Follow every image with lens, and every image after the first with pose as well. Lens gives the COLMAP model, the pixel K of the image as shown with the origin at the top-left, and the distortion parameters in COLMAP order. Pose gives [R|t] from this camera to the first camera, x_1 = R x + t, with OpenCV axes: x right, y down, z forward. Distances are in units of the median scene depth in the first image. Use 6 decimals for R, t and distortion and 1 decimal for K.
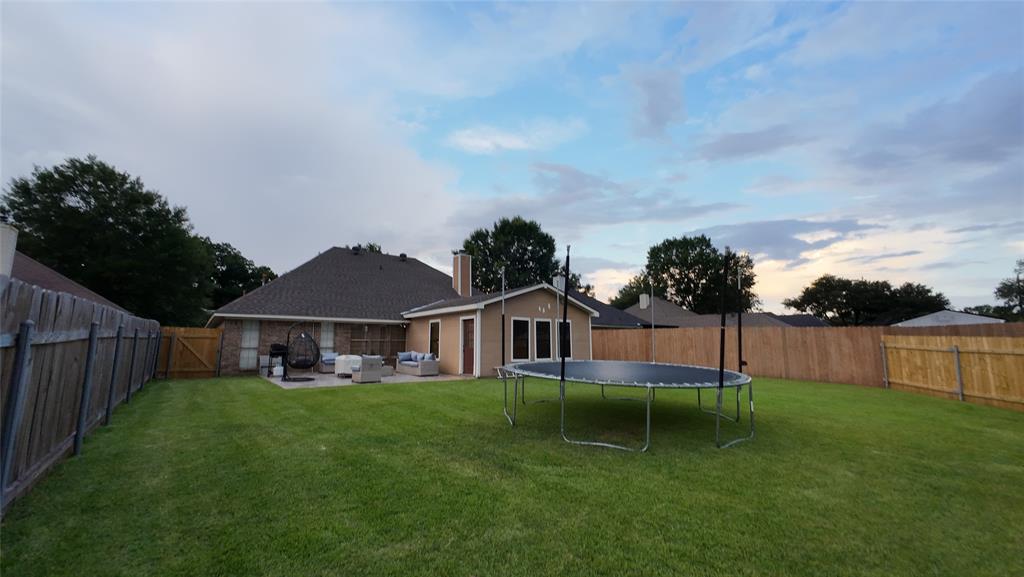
lens RADIAL K [[400.2, 0, 512.0], [0, 400.2, 288.5], [0, 0, 1]] dist [0.000471, 0.000048]
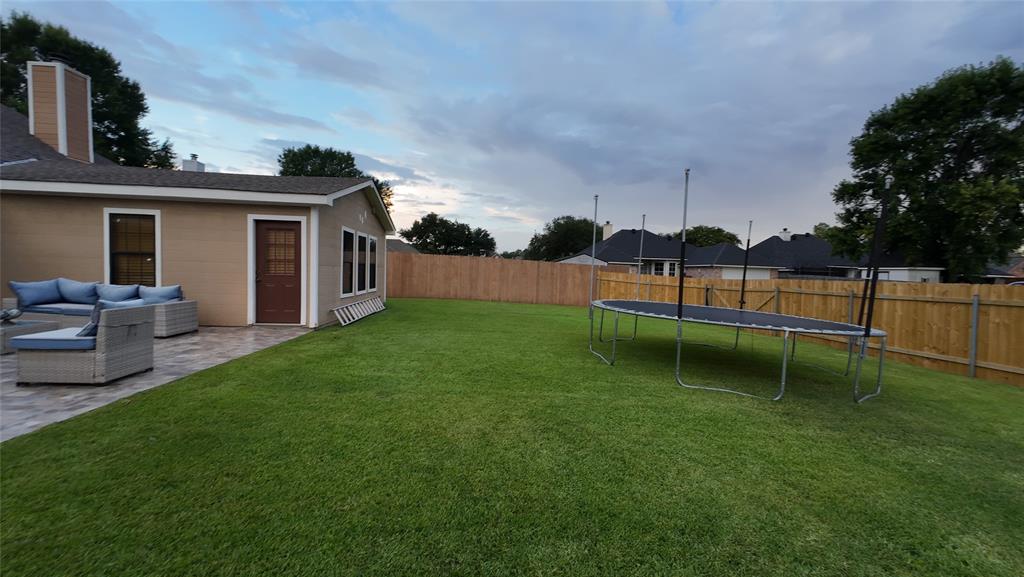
lens RADIAL K [[394.9, 0, 512.0], [0, 394.9, 288.5], [0, 0, 1]] dist [0.002559, 0.000571]
pose [[0.554715, -0.013124, 0.831937, -0.093796], [-0.152652, 0.981298, 0.117265, 0.014376], [-0.817917, -0.192045, 0.542338, 0.116249]]
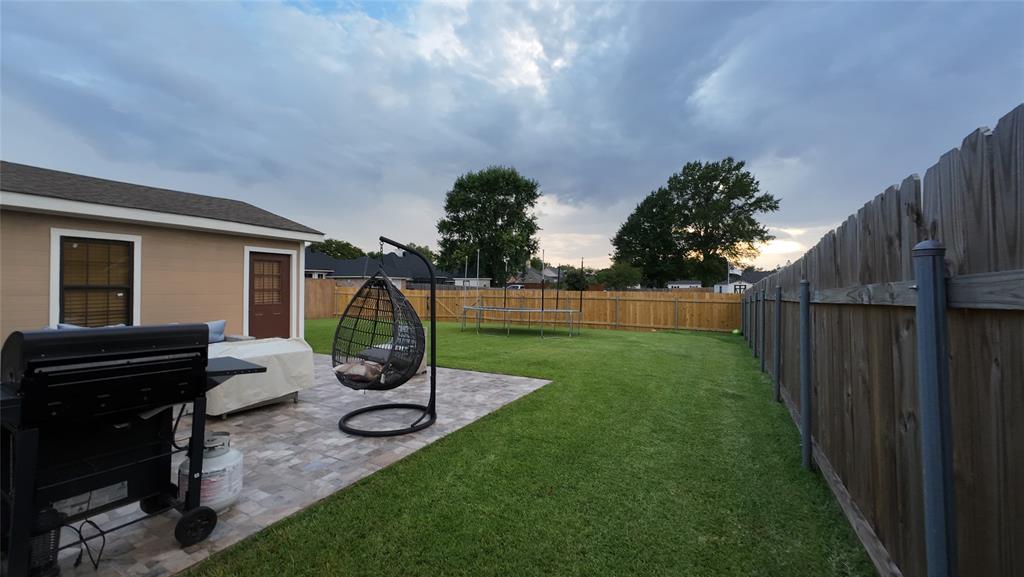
lens RADIAL K [[400.6, 0, 512.0], [0, 400.6, 288.5], [0, 0, 1]] dist [-0.016333, 0.000169]
pose [[-0.379073, -0.001538, 0.925365, -0.188802], [-0.140396, 0.988518, -0.055870, 0.027692], [-0.914654, -0.151096, -0.374937, 0.227354]]
